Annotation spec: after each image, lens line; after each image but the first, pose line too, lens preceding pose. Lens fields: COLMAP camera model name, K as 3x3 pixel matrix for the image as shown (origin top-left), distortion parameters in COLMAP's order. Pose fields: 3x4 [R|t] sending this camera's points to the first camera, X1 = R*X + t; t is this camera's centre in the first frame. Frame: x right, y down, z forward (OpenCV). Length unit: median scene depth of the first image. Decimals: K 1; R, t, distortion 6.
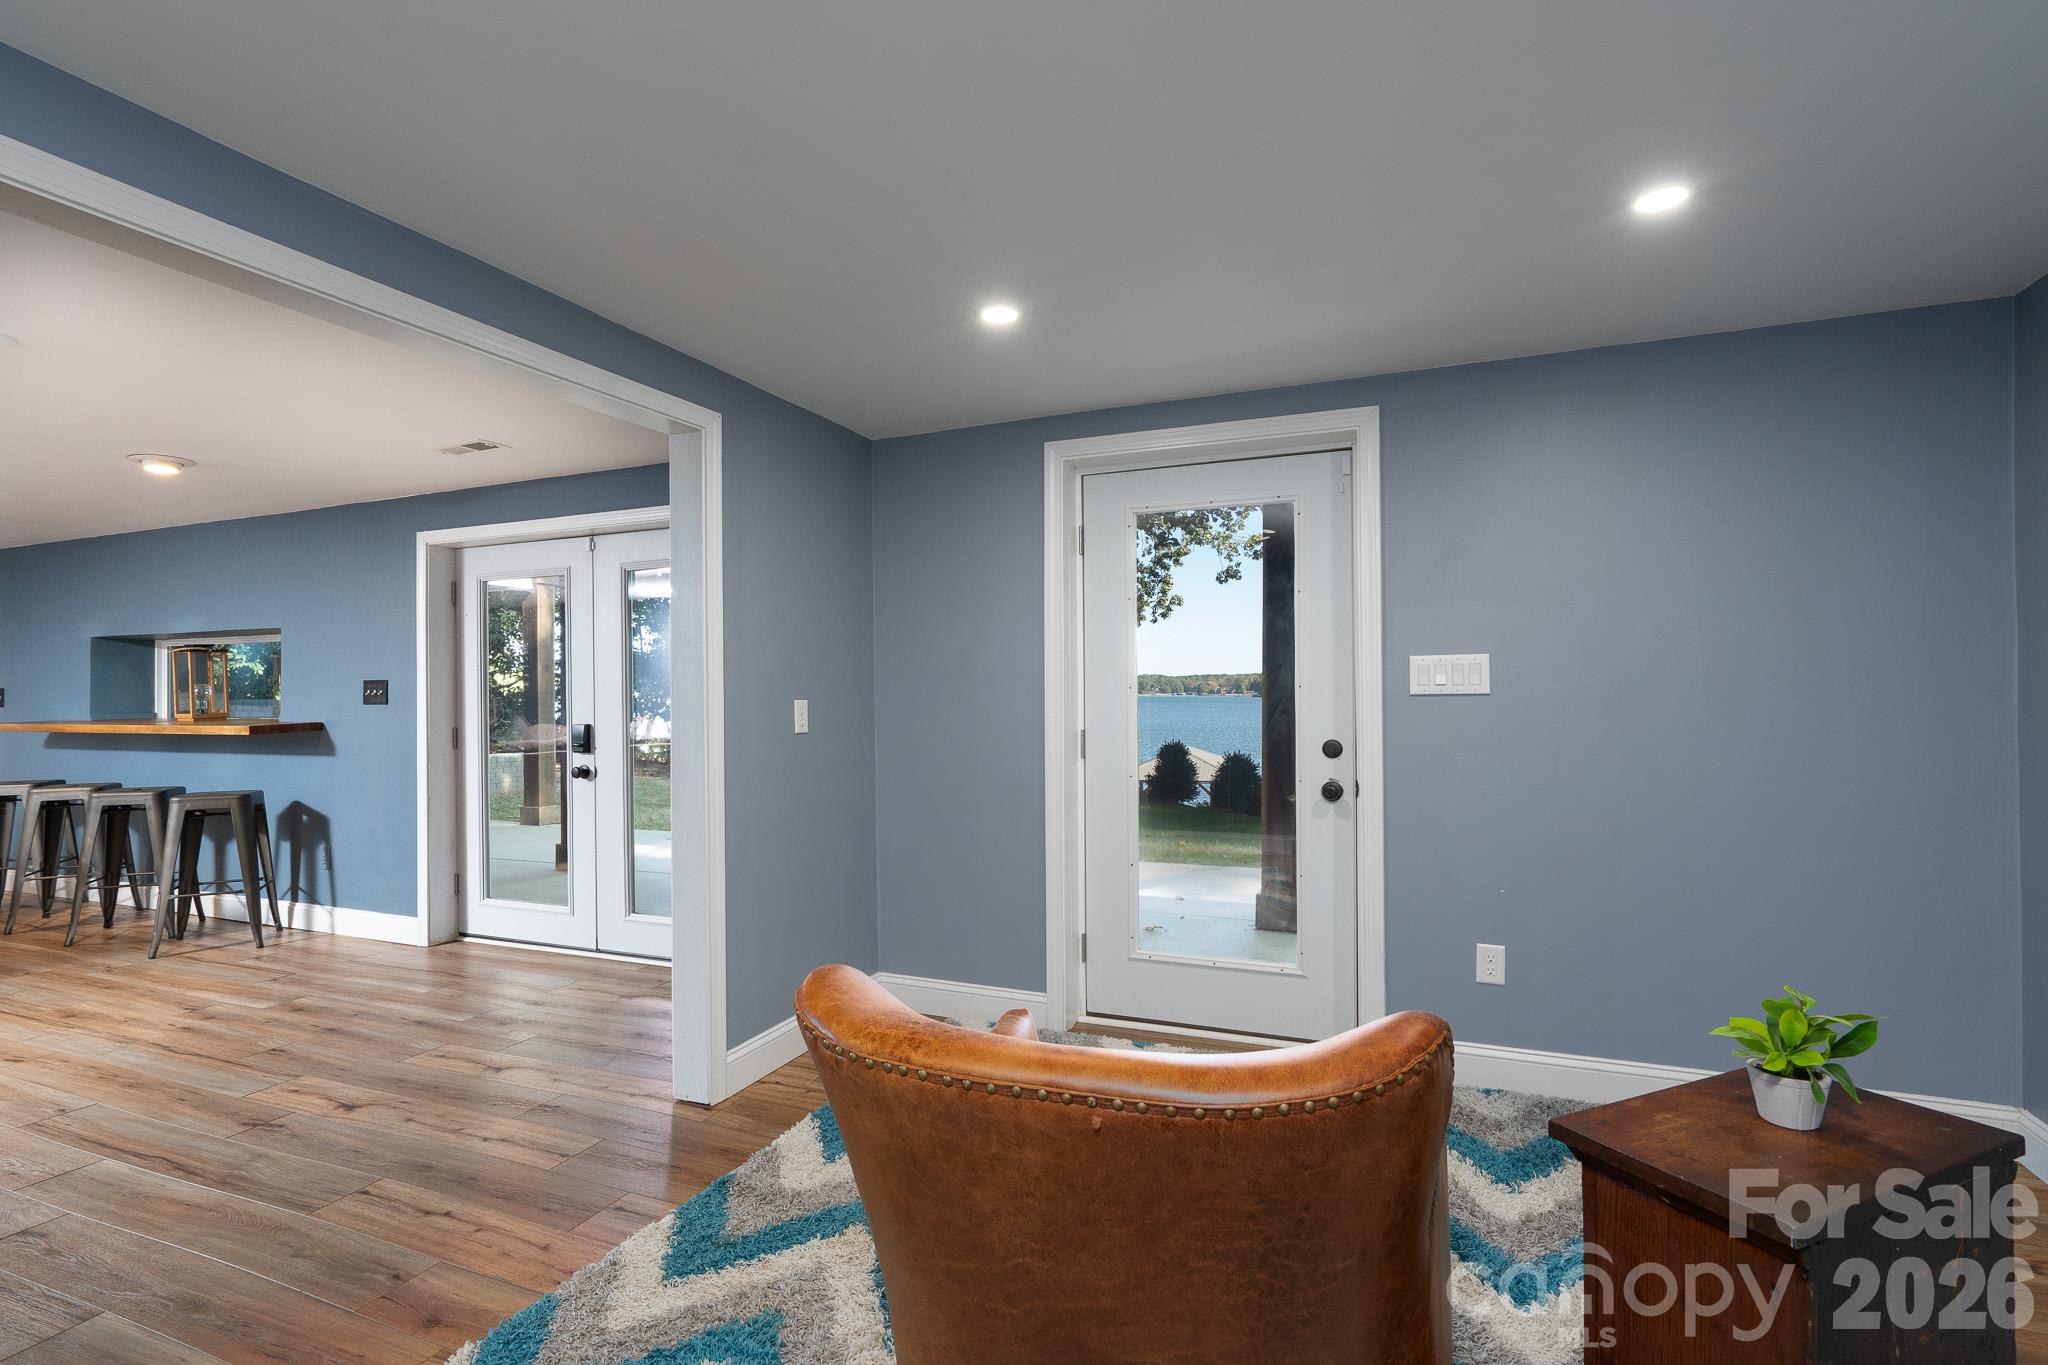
lens RADIAL K [[952.9, 0, 1102.5], [0, 952.9, 692.0], [0, 0, 1]] dist [0.000898, -0.000325]
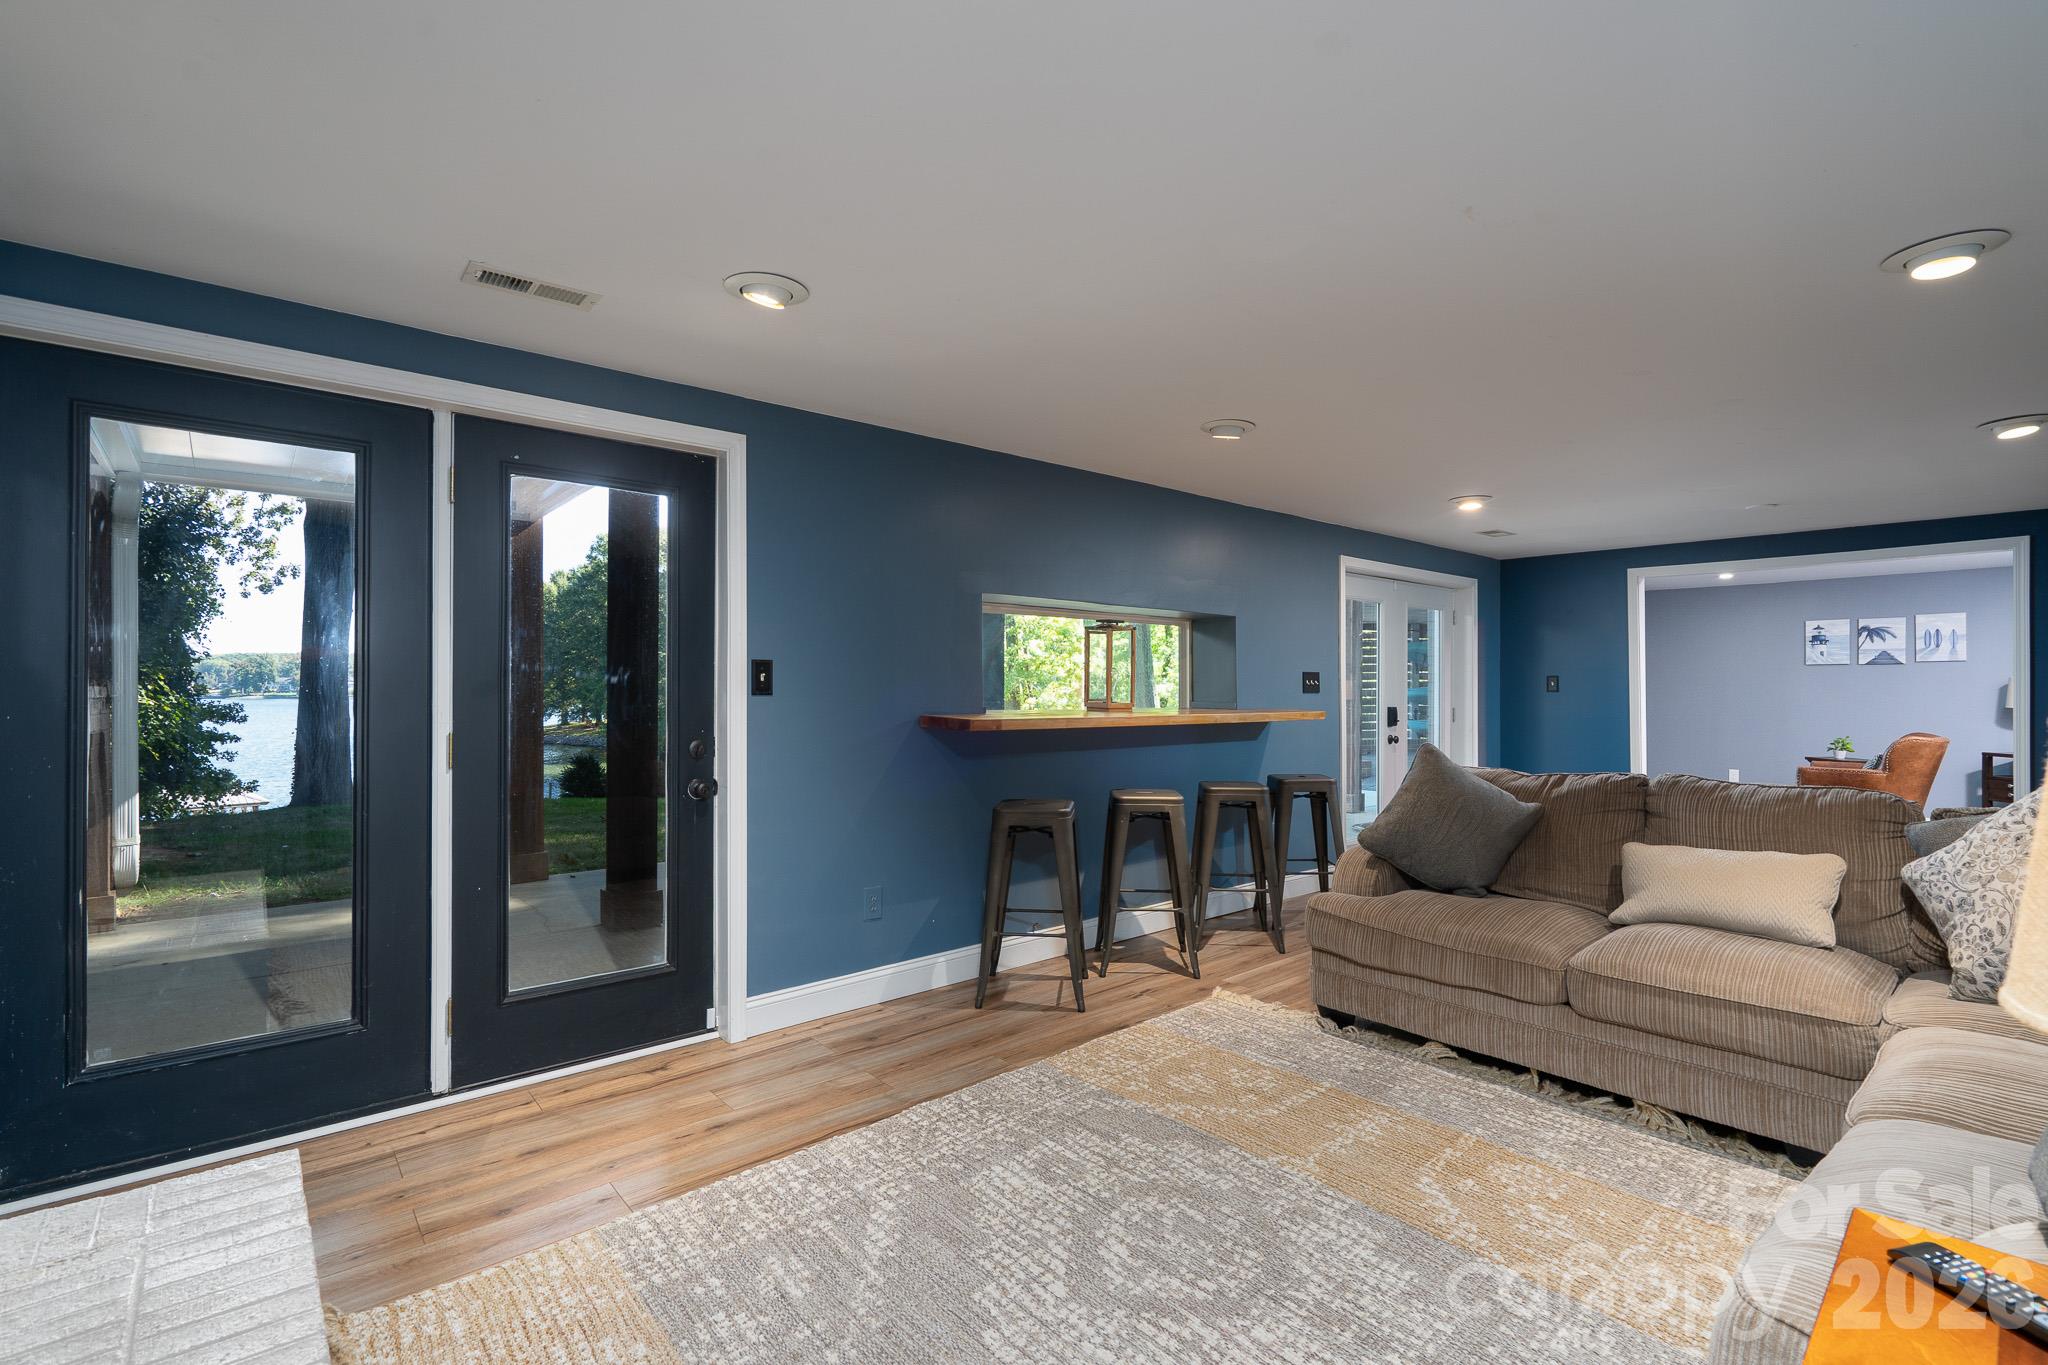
lens RADIAL K [[921.9, 0, 1020.9], [0, 921.9, 687.2], [0, 0, 1]] dist [0.003473, 0.000051]
pose [[0.479489, 0.012580, 0.877458, -2.103655], [-0.005598, 0.999921, -0.011276, 0.023265], [-0.877530, 0.000495, 0.479522, 0.829846]]
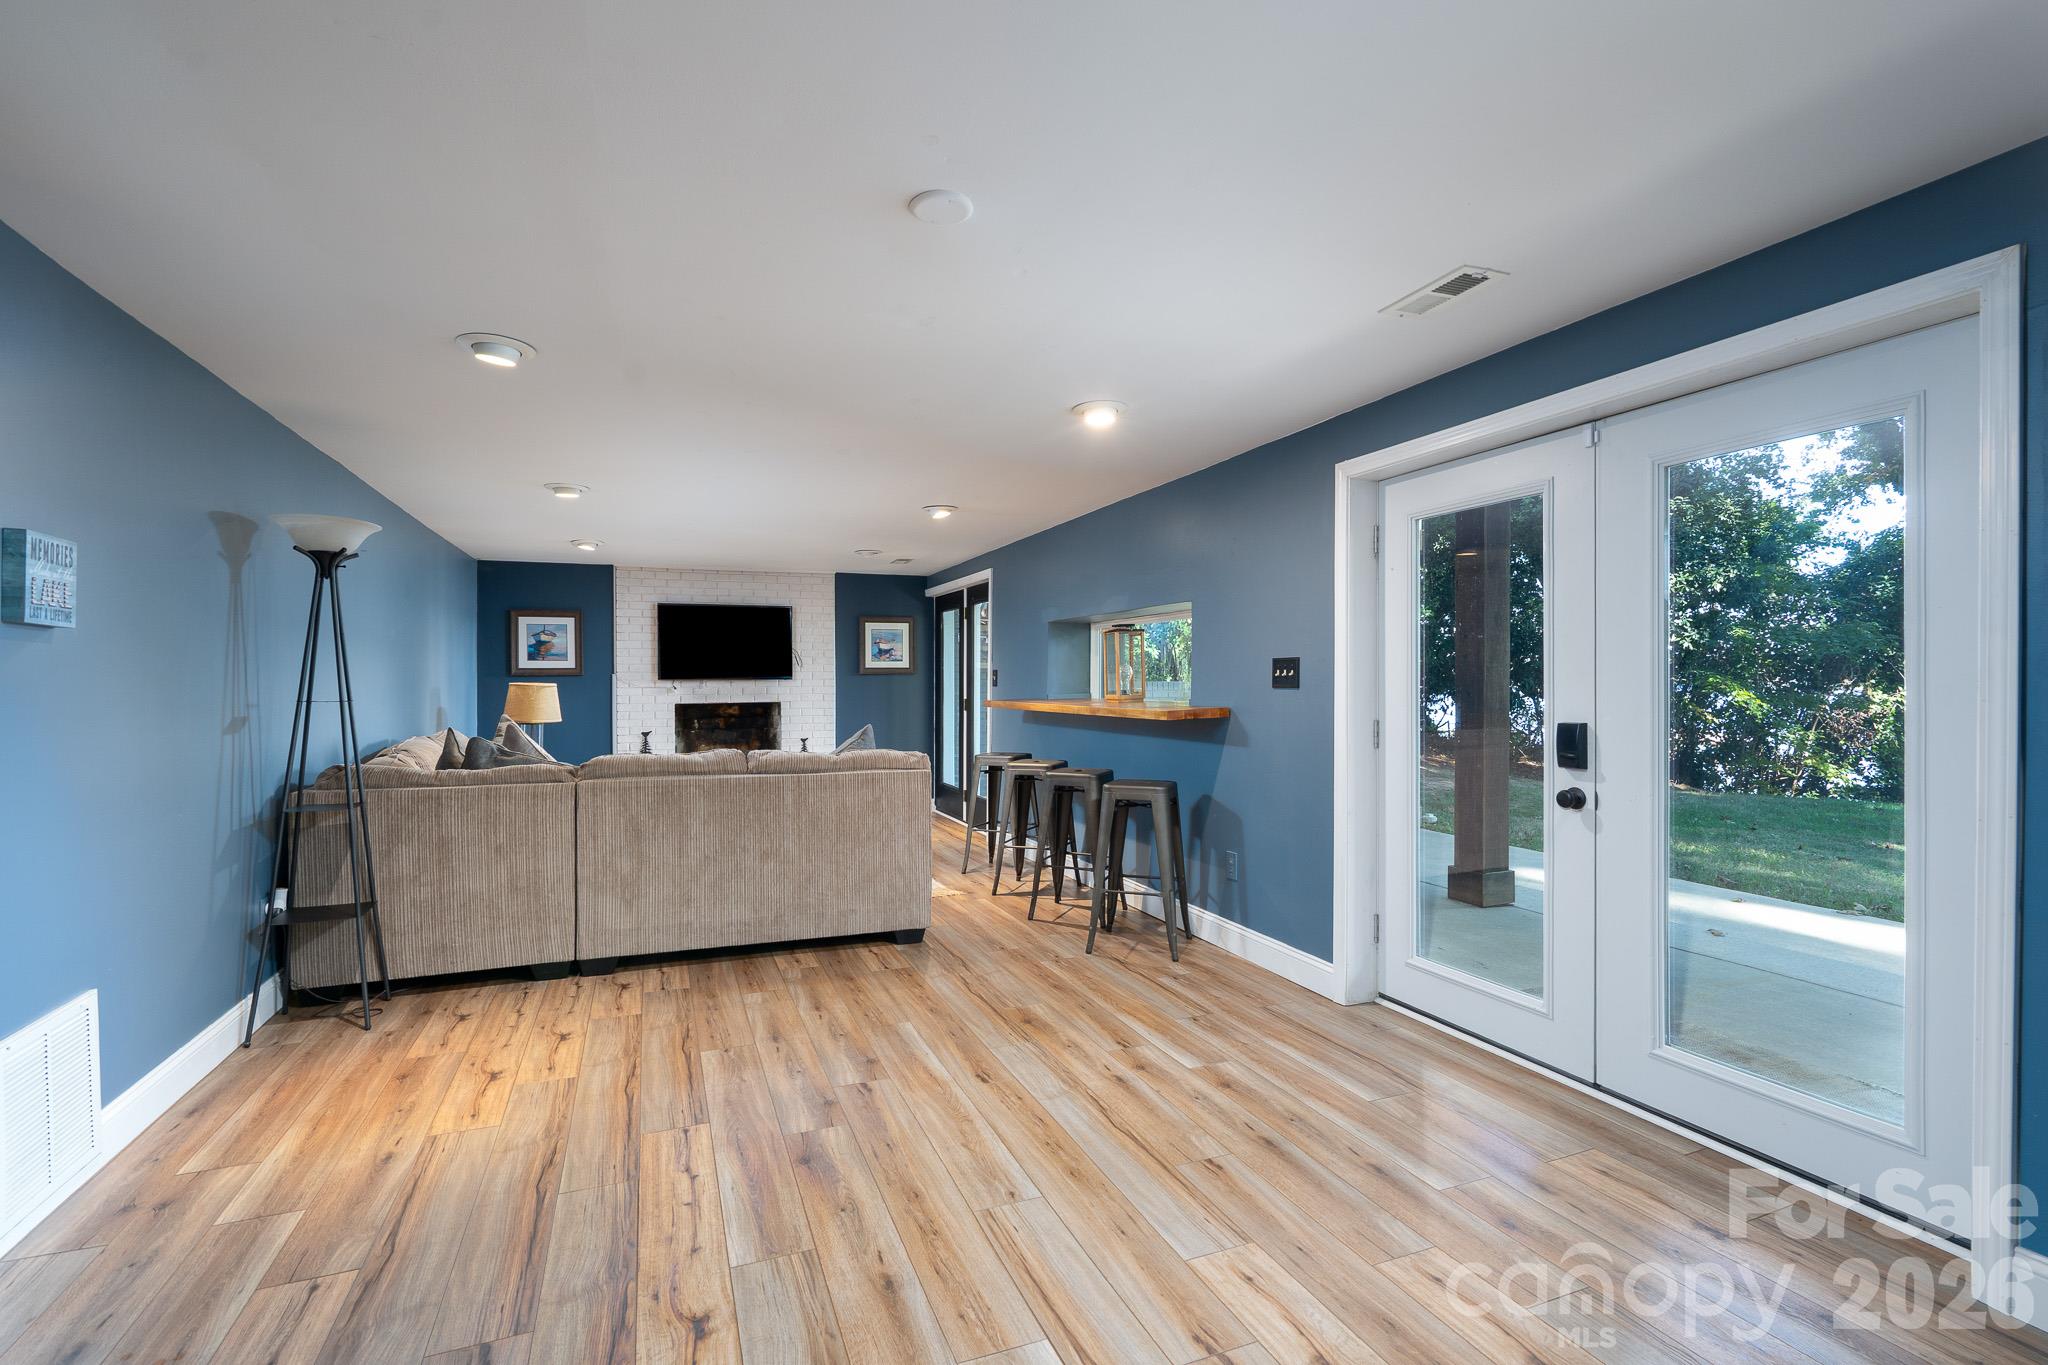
lens RADIAL K [[928.3, 0, 1016.7], [0, 928.3, 699.0], [0, 0, 1]] dist [-0.001365, -0.000125]
pose [[0.655172, 0.022059, -0.755157, -0.339190], [-0.002858, 0.999639, 0.026721, 0.002473], [0.755474, -0.015349, 0.654999, 0.332251]]
